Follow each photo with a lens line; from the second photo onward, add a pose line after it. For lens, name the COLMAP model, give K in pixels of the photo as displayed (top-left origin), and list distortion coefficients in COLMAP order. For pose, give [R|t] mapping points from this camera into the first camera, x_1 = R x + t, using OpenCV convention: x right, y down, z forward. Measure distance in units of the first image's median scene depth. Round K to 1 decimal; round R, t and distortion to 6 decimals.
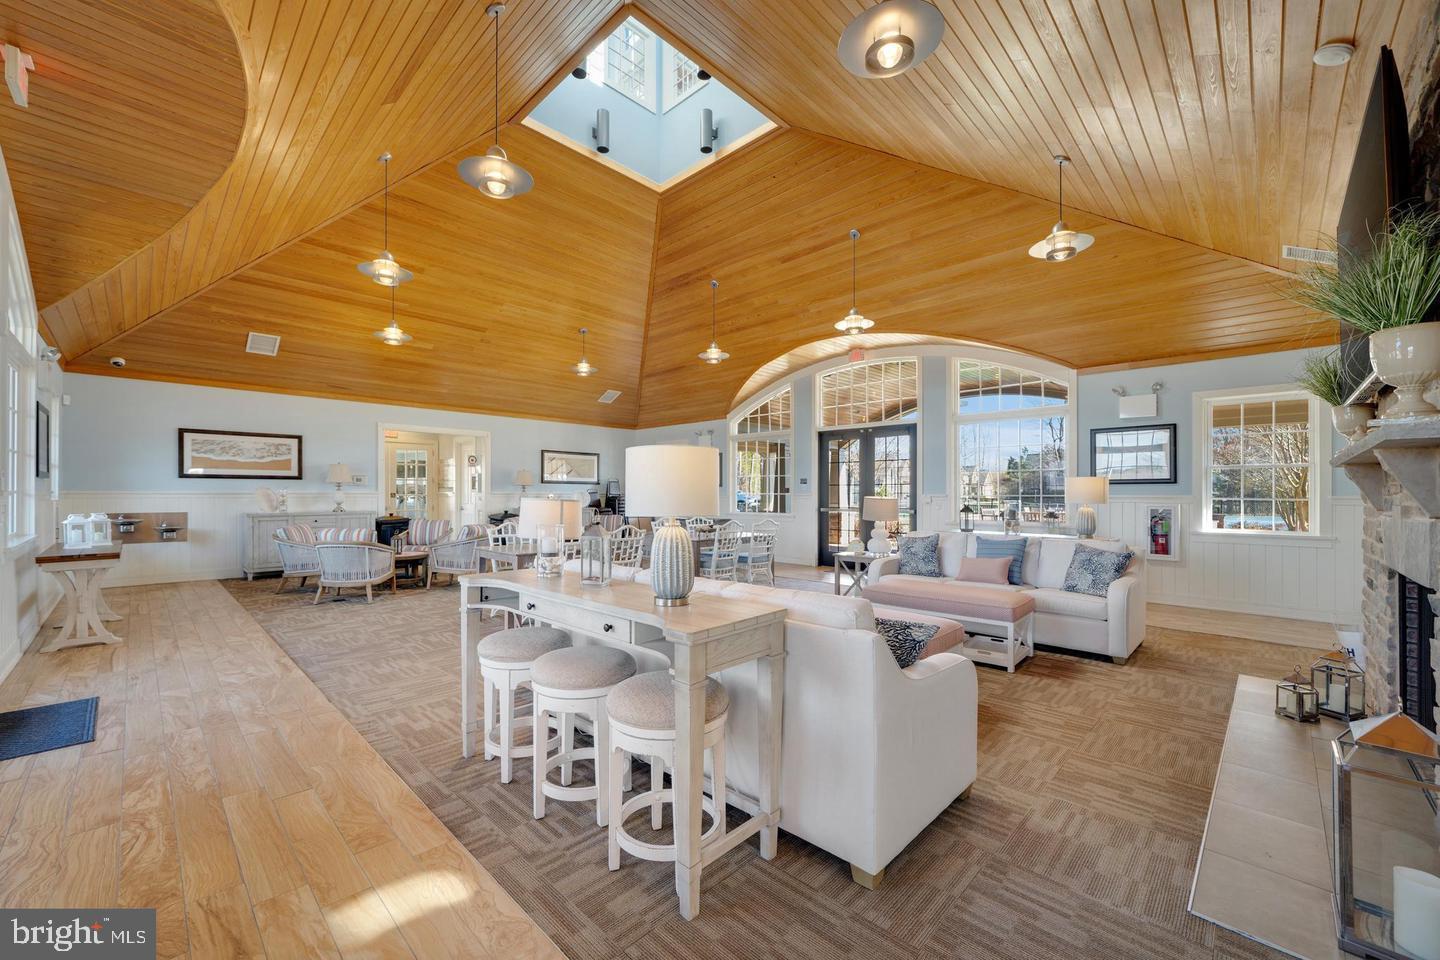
lens RADIAL K [[584.9, 0, 714.9], [0, 584.9, 493.5], [0, 0, 1]] dist [-0.001212, -0.000044]
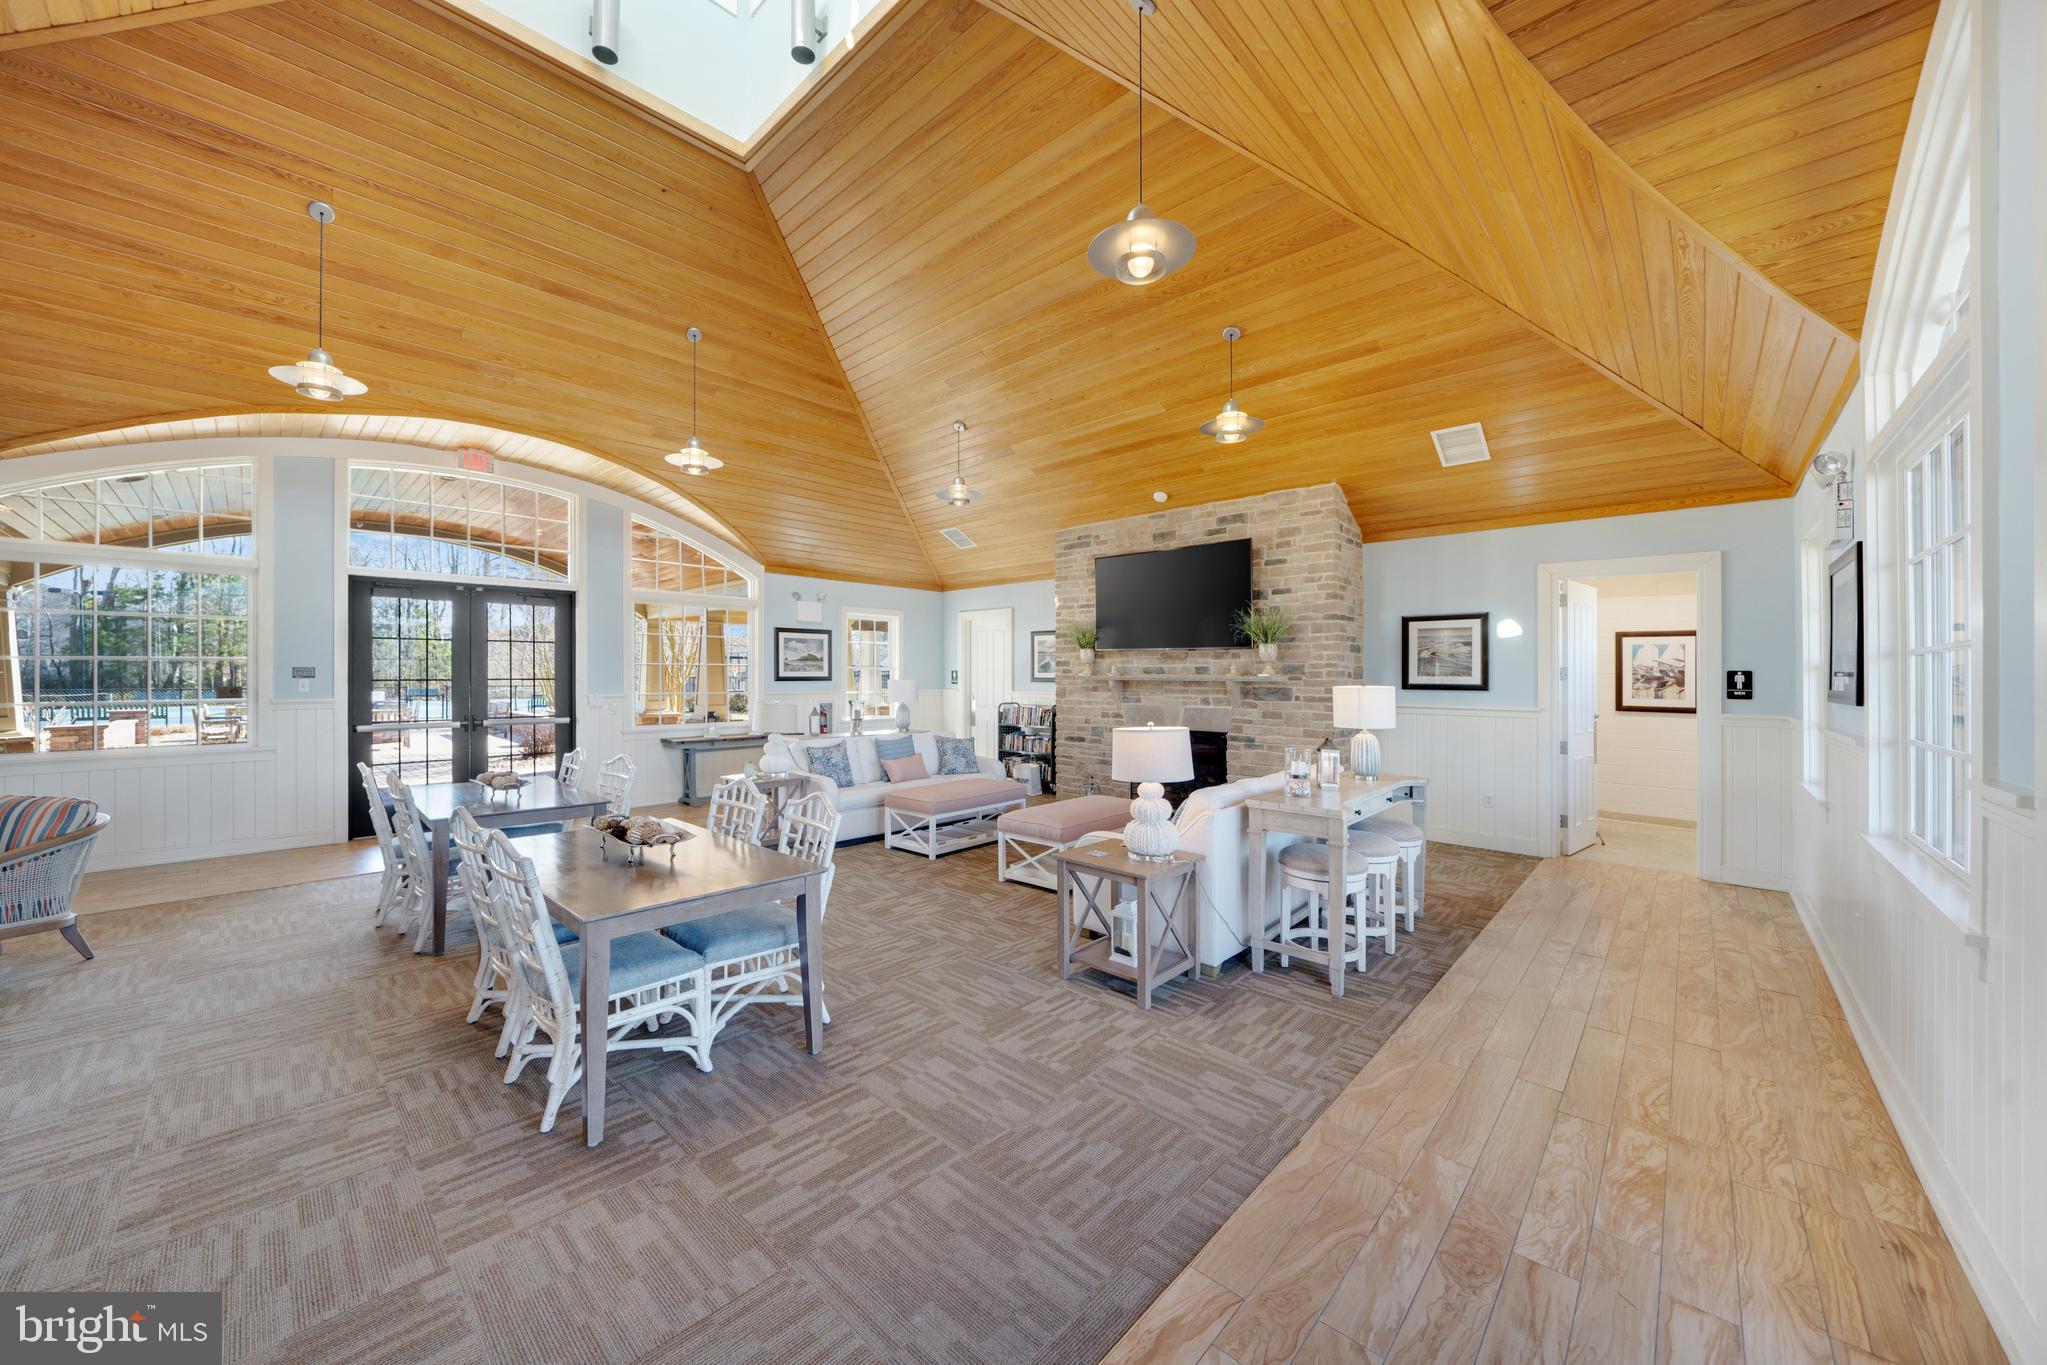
lens RADIAL K [[718.6, 0, 1023.5], [0, 718.6, 682.5], [0, 0, 1]] dist [-0.041688, -0.000014]
pose [[-0.021546, -0.007890, 0.999737, -1.306984], [0.000163, 0.999969, 0.007895, -0.053496], [-0.999768, 0.000334, -0.021544, 1.295123]]
